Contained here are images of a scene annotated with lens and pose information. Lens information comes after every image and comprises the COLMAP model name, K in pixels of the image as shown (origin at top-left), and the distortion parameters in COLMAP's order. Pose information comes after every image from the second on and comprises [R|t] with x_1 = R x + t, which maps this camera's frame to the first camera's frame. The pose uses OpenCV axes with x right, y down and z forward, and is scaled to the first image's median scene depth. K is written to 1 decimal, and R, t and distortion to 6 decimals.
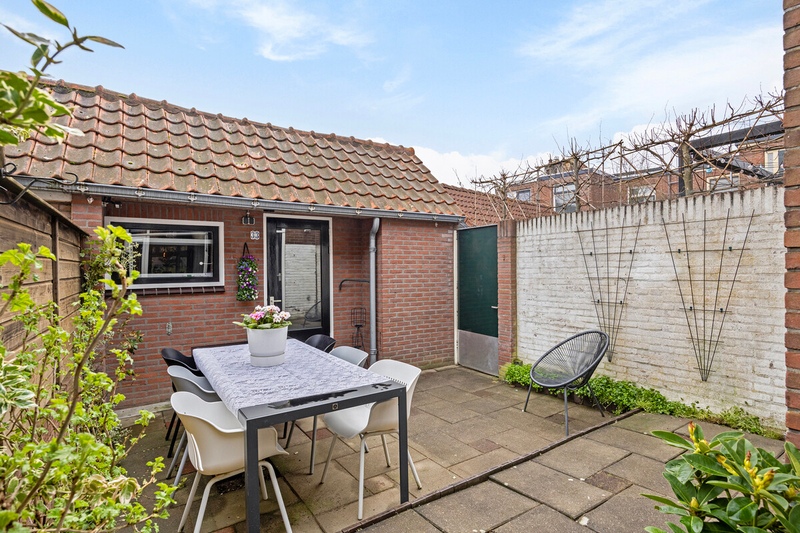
lens RADIAL K [[412.4, 0, 406.6], [0, 412.4, 268.2], [0, 0, 1]] dist [-0.039494, -0.000424]
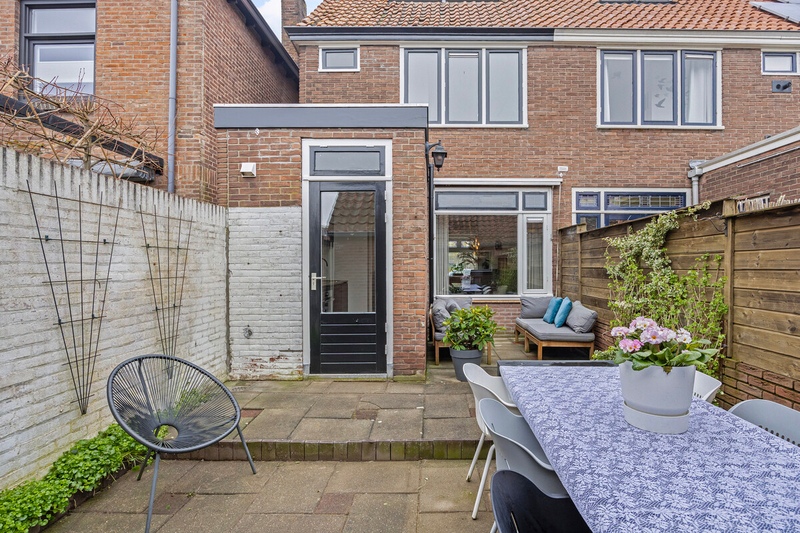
lens RADIAL K [[407.4, 0, 425.8], [0, 407.4, 270.0], [0, 0, 1]] dist [-0.025684, 0.003682]
pose [[-0.831576, 0.002940, 0.555404, -0.267756], [0.007084, 0.999961, 0.005312, 0.008010], [-0.555366, 0.008351, -0.831564, 1.153099]]
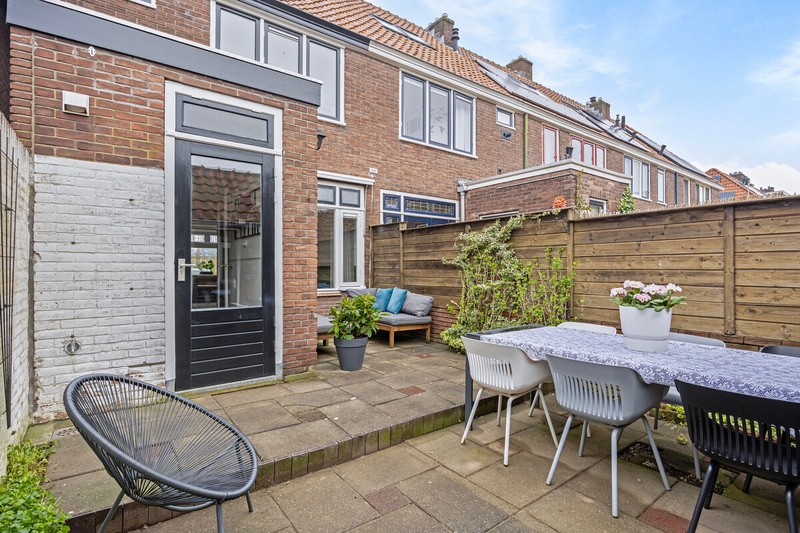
lens RADIAL K [[407.4, 0, 417.8], [0, 407.4, 269.1], [0, 0, 1]] dist [-0.025684, 0.003682]
pose [[-0.996534, 0.005995, -0.082973, 0.146976], [0.005810, 0.999980, 0.002479, 0.039839], [0.082986, 0.001988, -0.996549, 1.272599]]
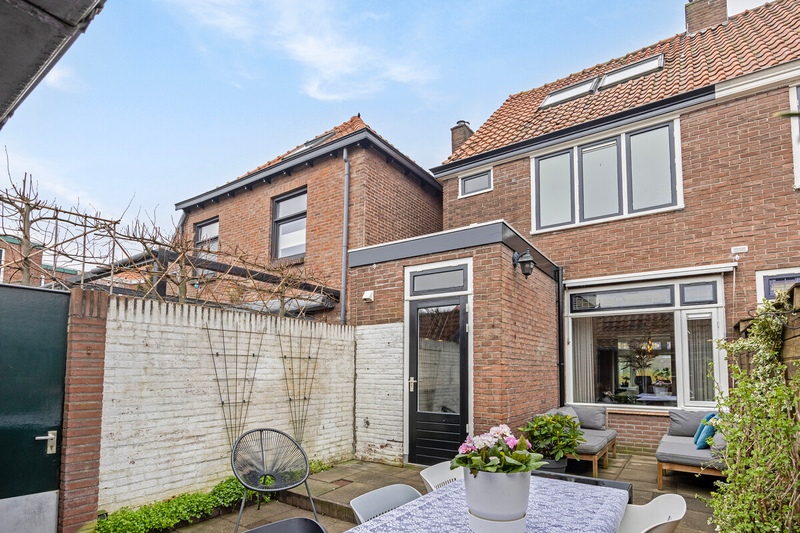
lens RADIAL K [[407.4, 0, 399.0], [0, 407.4, 347.0], [0, 0, 1]] dist [-0.025684, 0.003682]
pose [[-0.373620, 0.057299, 0.925810, -0.585296], [-0.003448, 0.997998, -0.063158, 0.006544], [-0.927576, -0.026789, -0.372674, 0.950778]]
